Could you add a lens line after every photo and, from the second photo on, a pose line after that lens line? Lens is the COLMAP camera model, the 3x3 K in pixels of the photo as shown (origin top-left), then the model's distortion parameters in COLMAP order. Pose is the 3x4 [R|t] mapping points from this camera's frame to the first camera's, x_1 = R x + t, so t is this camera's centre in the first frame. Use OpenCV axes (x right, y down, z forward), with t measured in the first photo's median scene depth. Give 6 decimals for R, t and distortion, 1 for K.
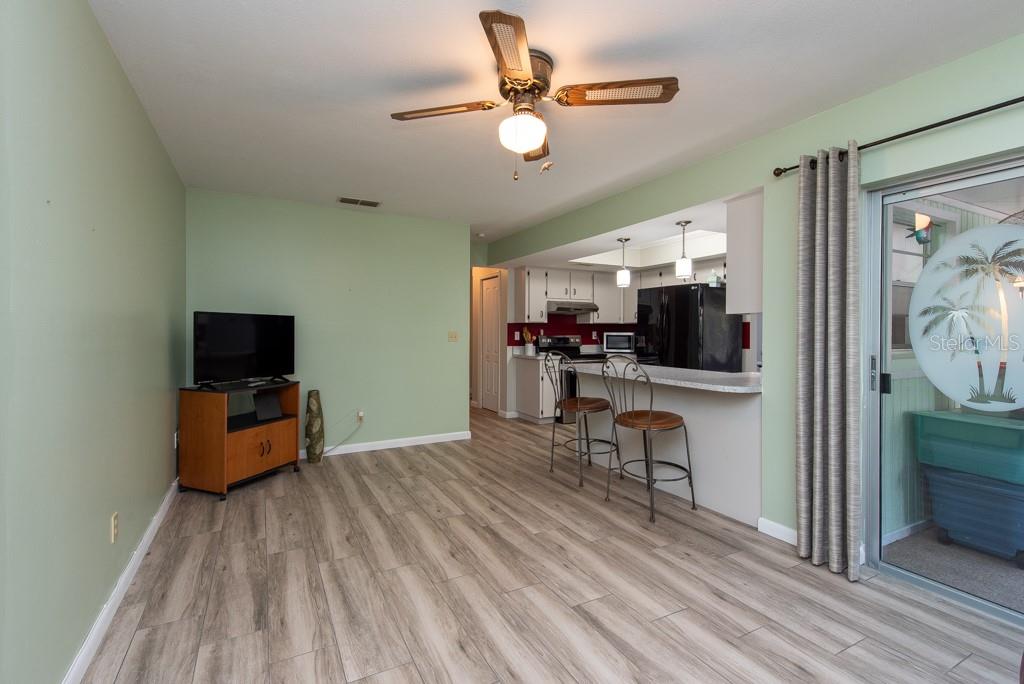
lens RADIAL K [[444.6, 0, 474.8], [0, 444.6, 334.7], [0, 0, 1]] dist [0.009495, -0.000964]
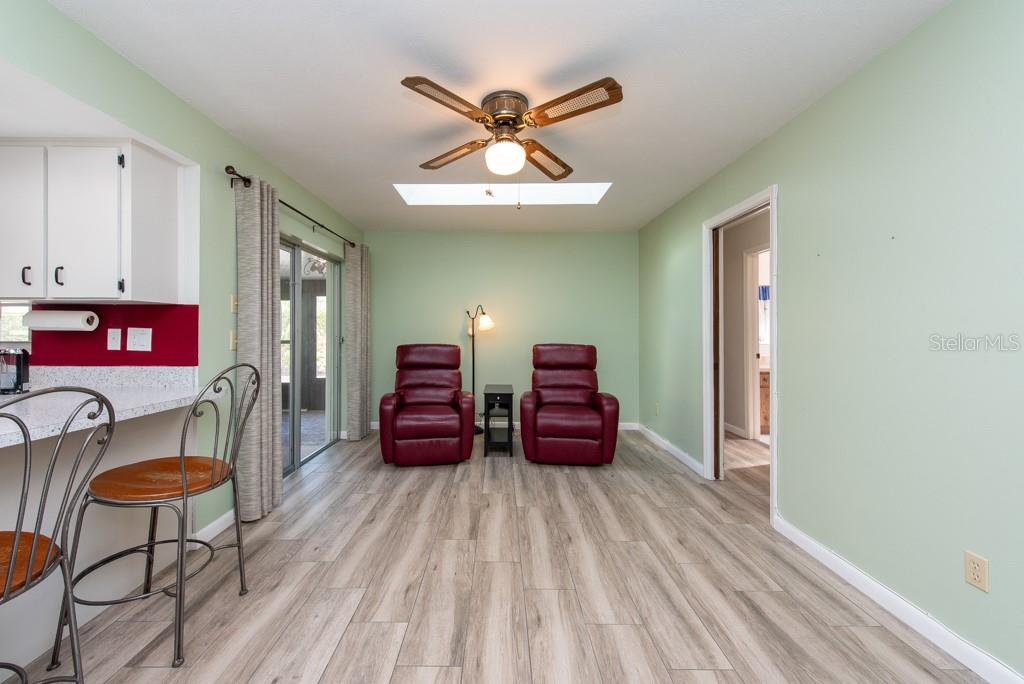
lens RADIAL K [[401.0, 0, 500.4], [0, 401.0, 333.3], [0, 0, 1]] dist [0.013160, -0.003064]
pose [[-0.899860, -0.006741, 0.436128, -0.243430], [-0.001427, 0.999921, 0.012511, -0.001500], [-0.436178, 0.010636, -0.899798, 1.397710]]
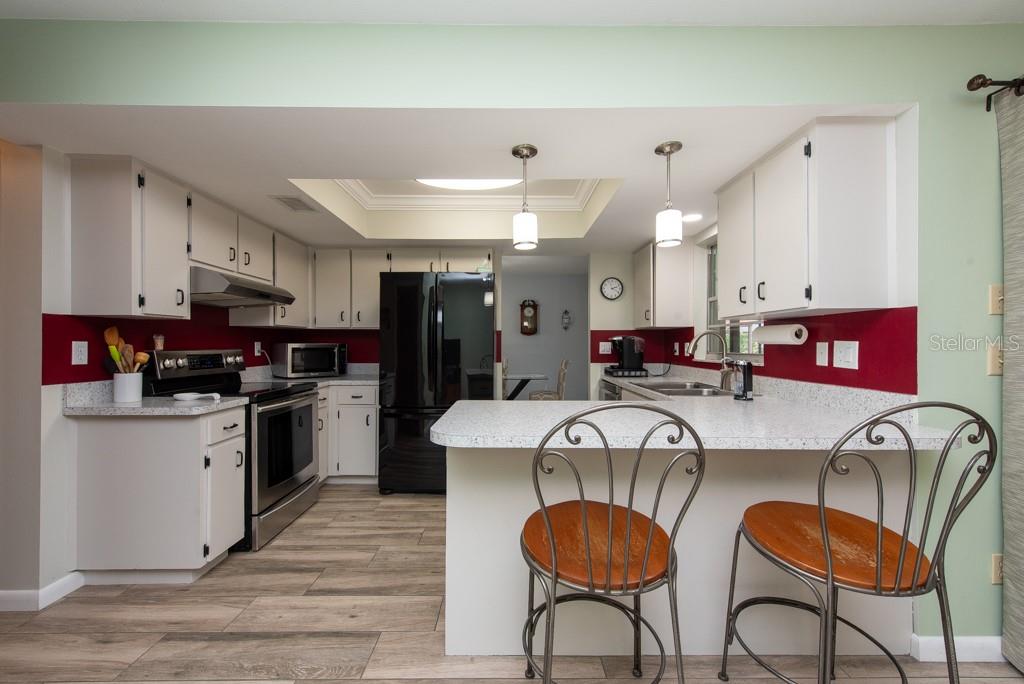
lens RADIAL K [[401.0, 0, 514.1], [0, 401.0, 342.8], [0, 0, 1]] dist [0.013160, -0.003064]
pose [[0.427522, 0.002916, 0.904000, -0.105151], [0.009917, 0.999920, -0.007915, 0.001818], [-0.903951, 0.012349, 0.427458, 1.217078]]
